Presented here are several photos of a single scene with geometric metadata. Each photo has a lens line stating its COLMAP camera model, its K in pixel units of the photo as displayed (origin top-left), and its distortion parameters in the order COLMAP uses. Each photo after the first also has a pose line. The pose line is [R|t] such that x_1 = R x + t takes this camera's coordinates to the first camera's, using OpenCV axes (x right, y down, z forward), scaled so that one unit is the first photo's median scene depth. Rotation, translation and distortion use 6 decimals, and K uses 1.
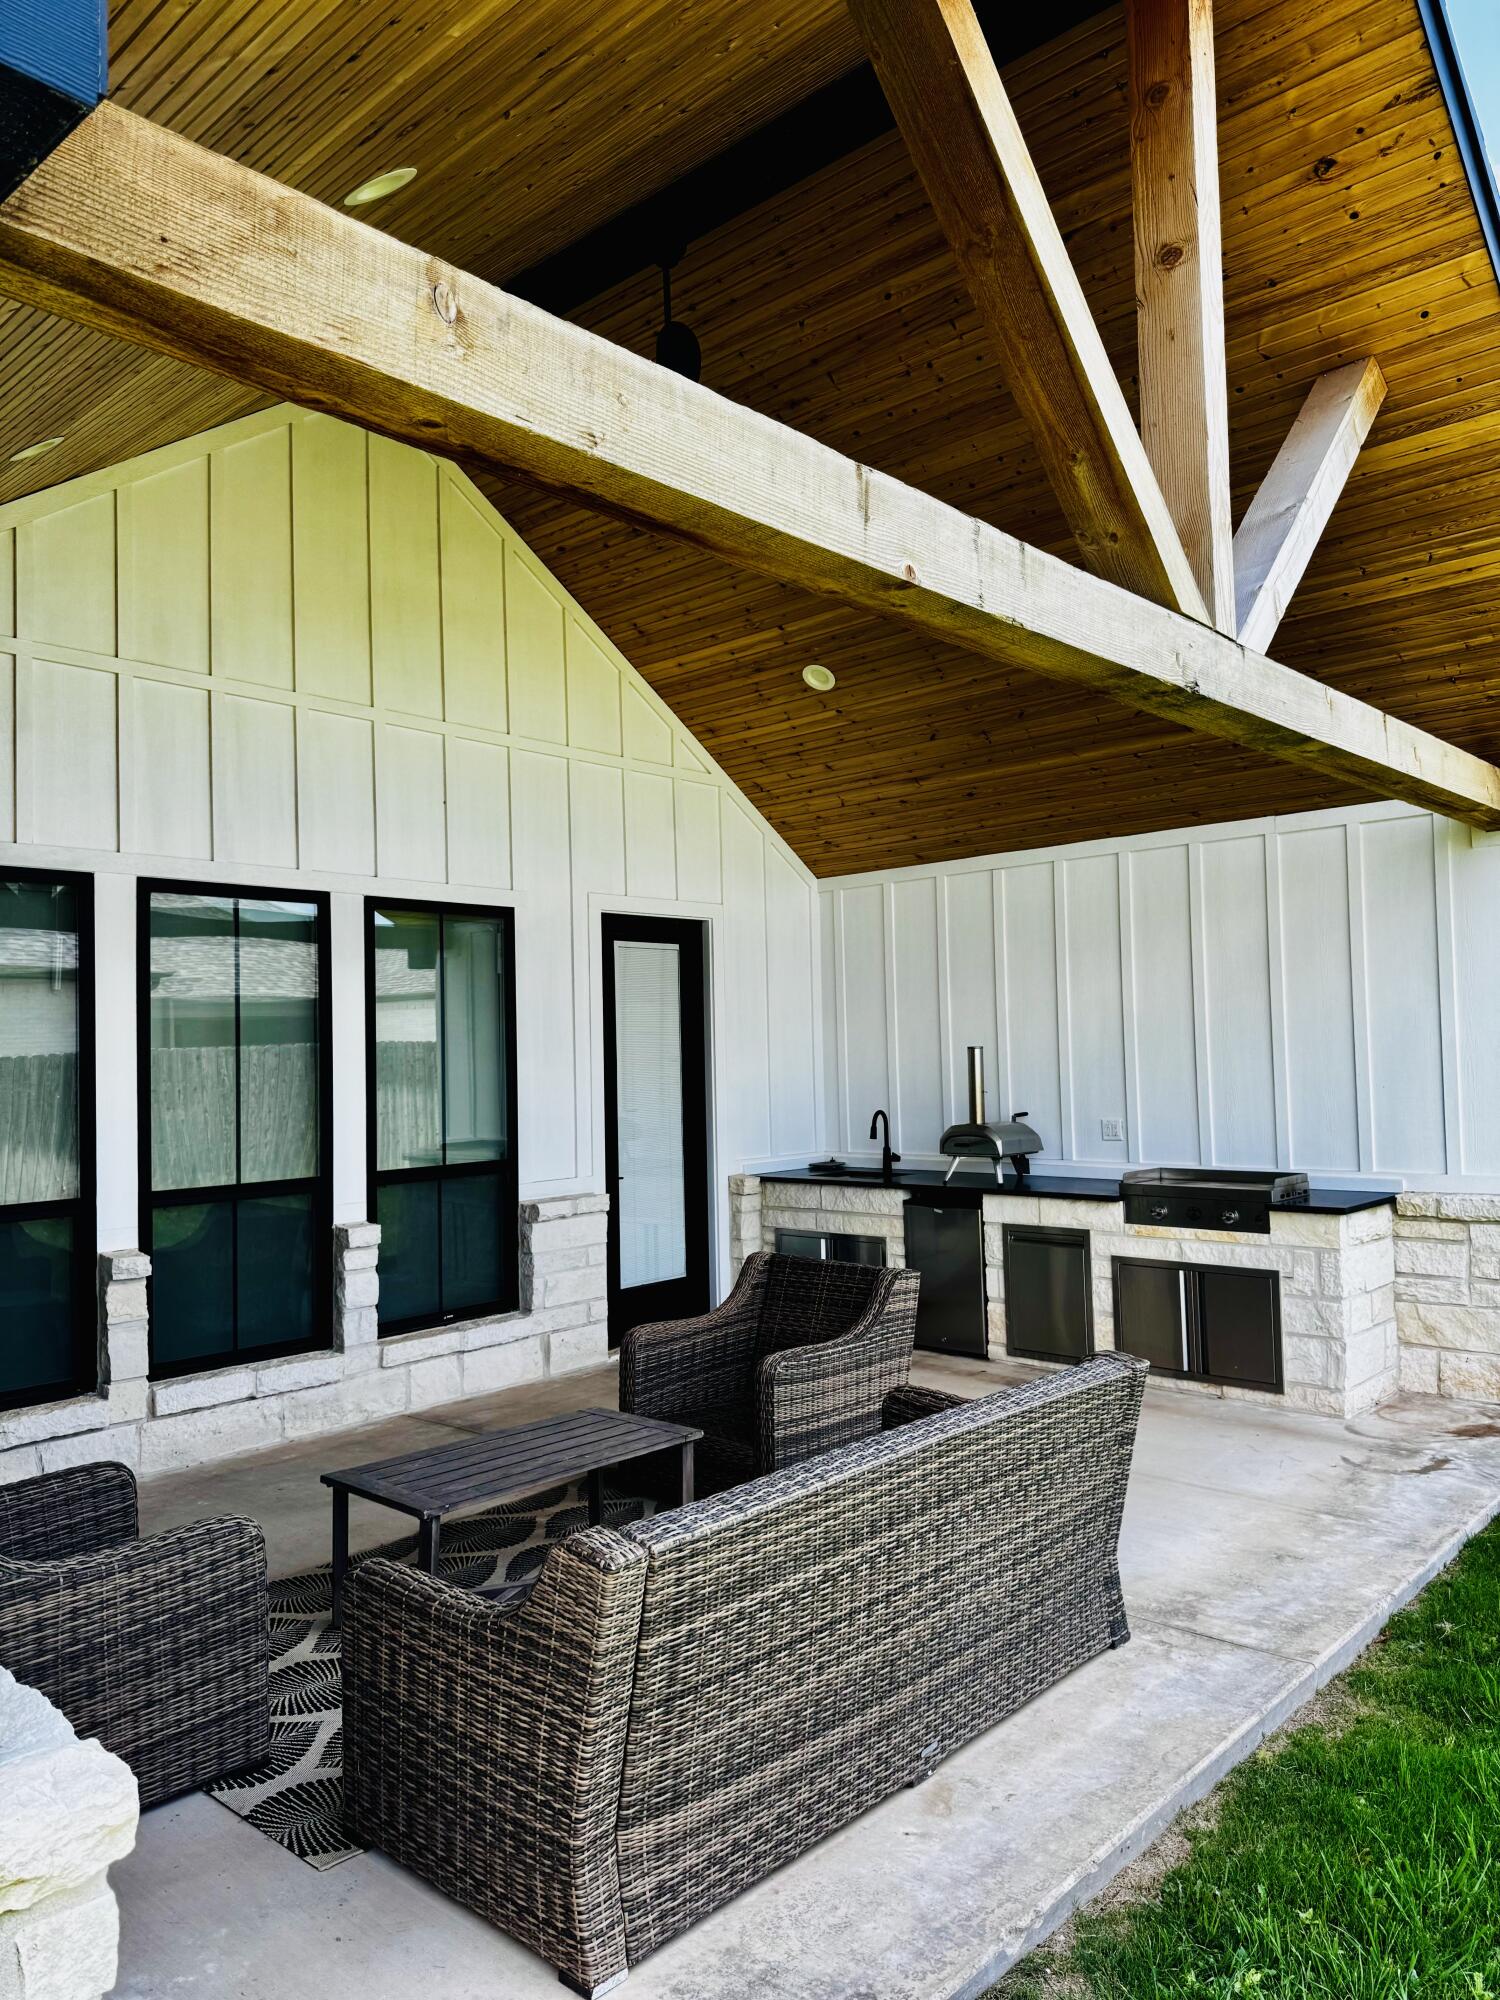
lens RADIAL K [[1406.5, 0, 750.0], [0, 1406.5, 1000.0], [0, 0, 1]] dist [0.067250, -0.100182]
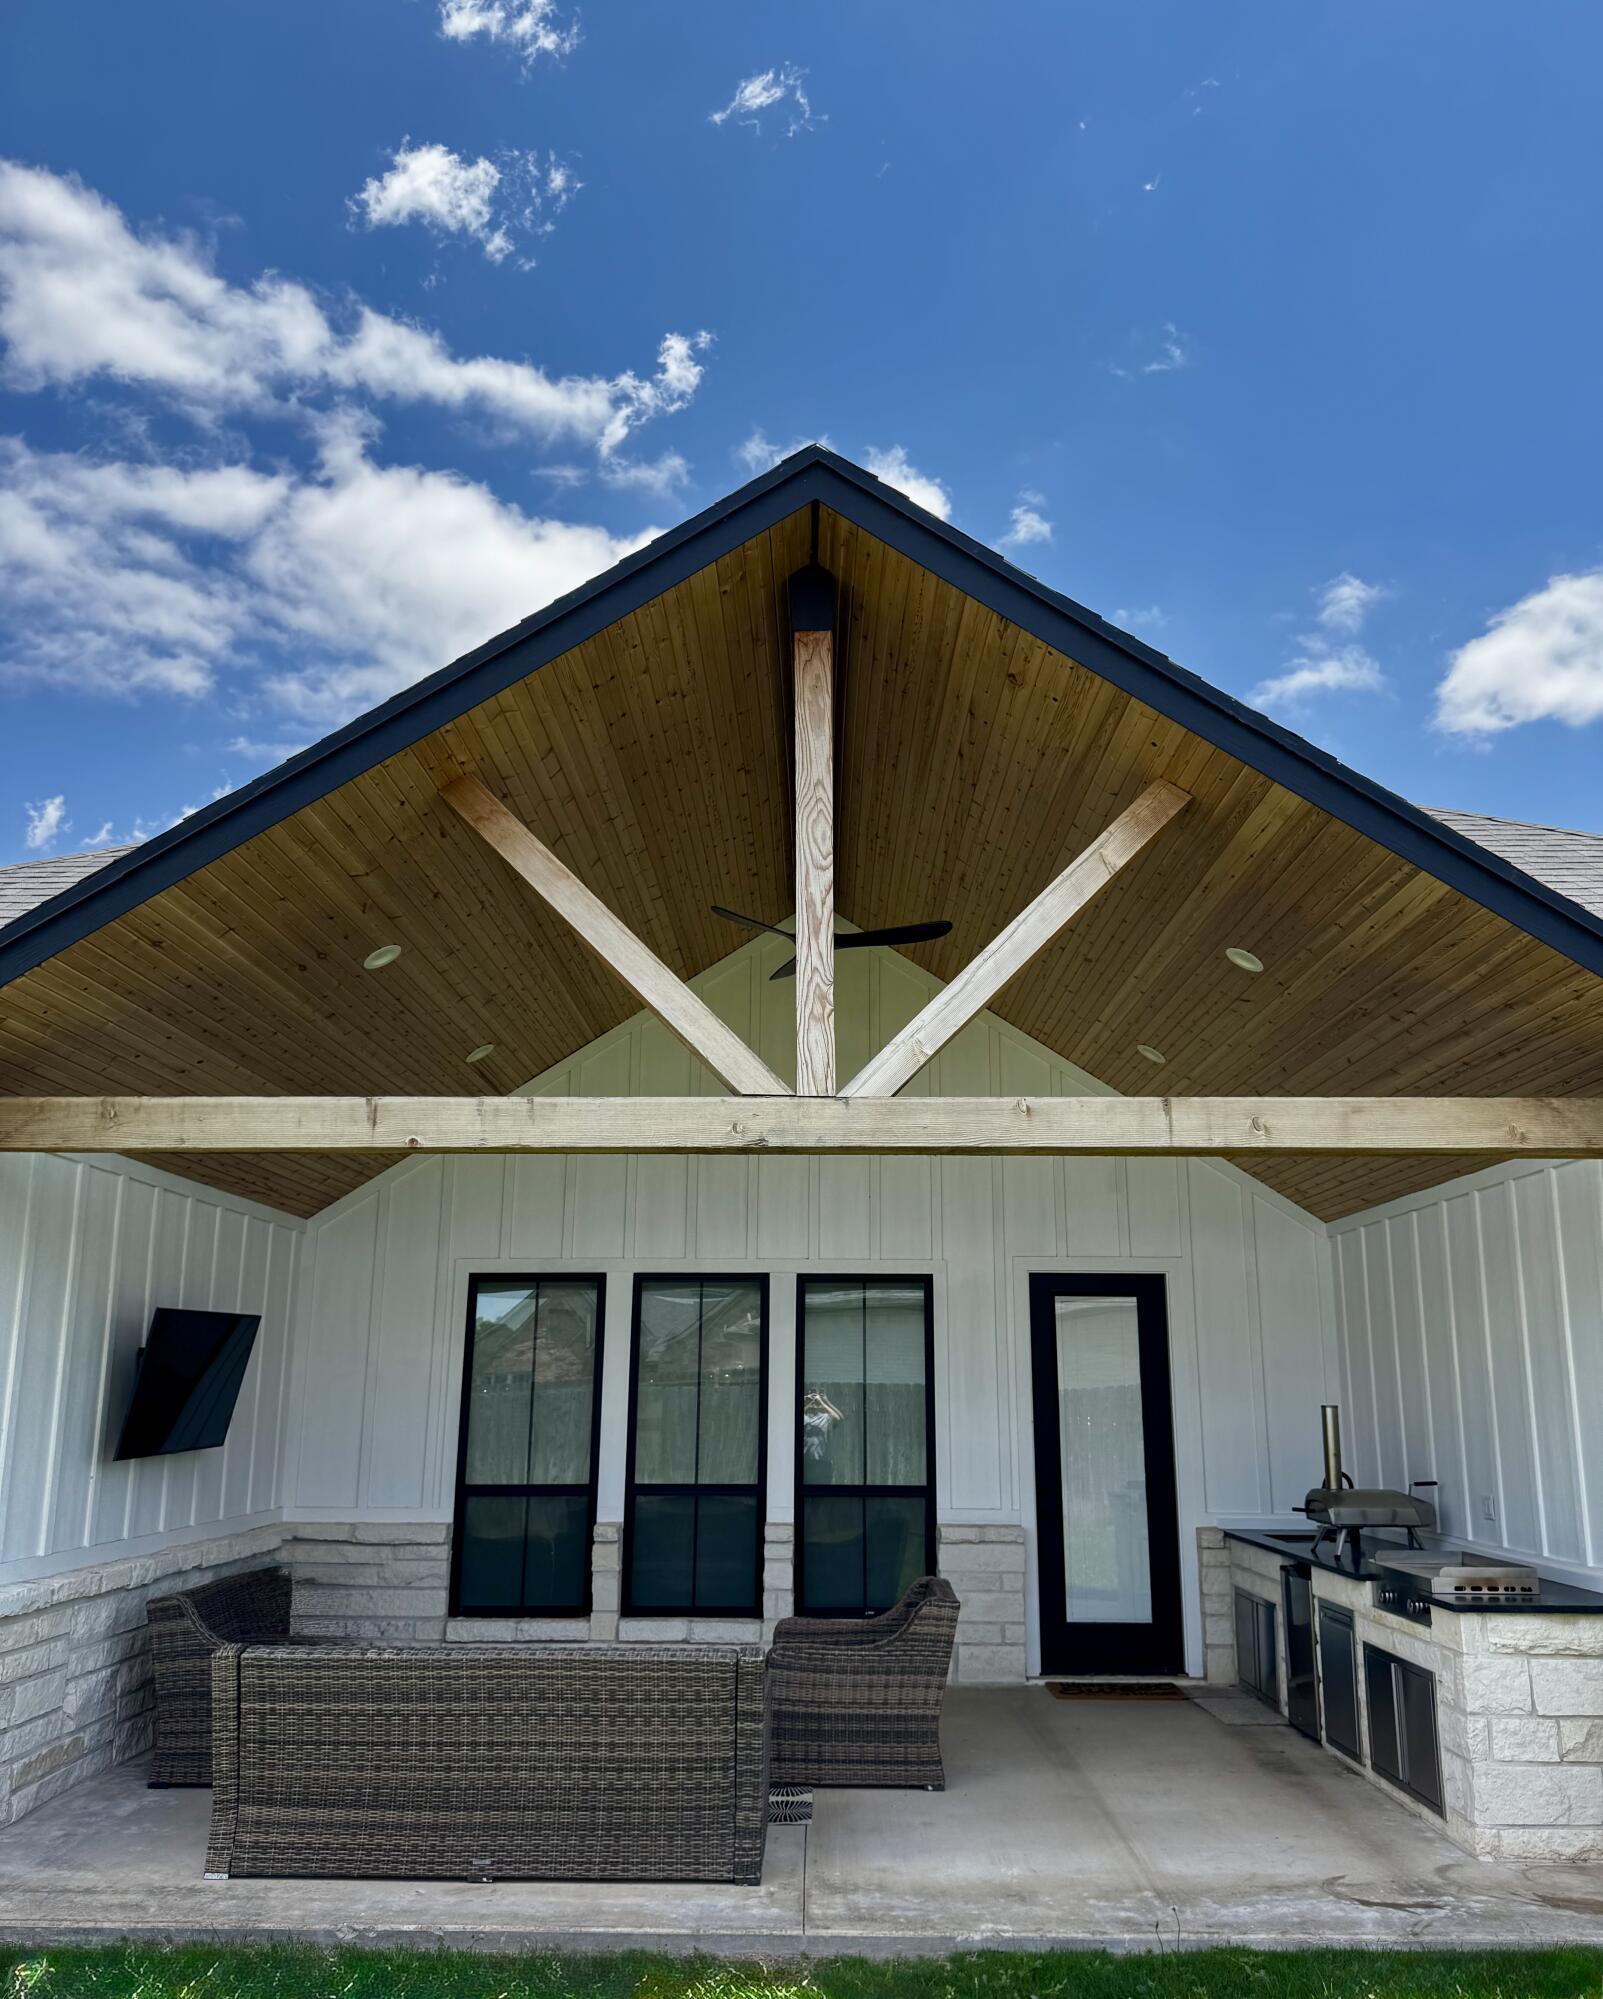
lens RADIAL K [[1545.8, 0, 798.9], [0, 1545.8, 1047.5], [0, 0, 1]] dist [0.007547, -0.001874]
pose [[0.664420, -0.134314, -0.735191, 0.799398], [0.007106, 0.984809, -0.173496, -0.028836], [0.747326, 0.110050, 0.655281, 0.016326]]
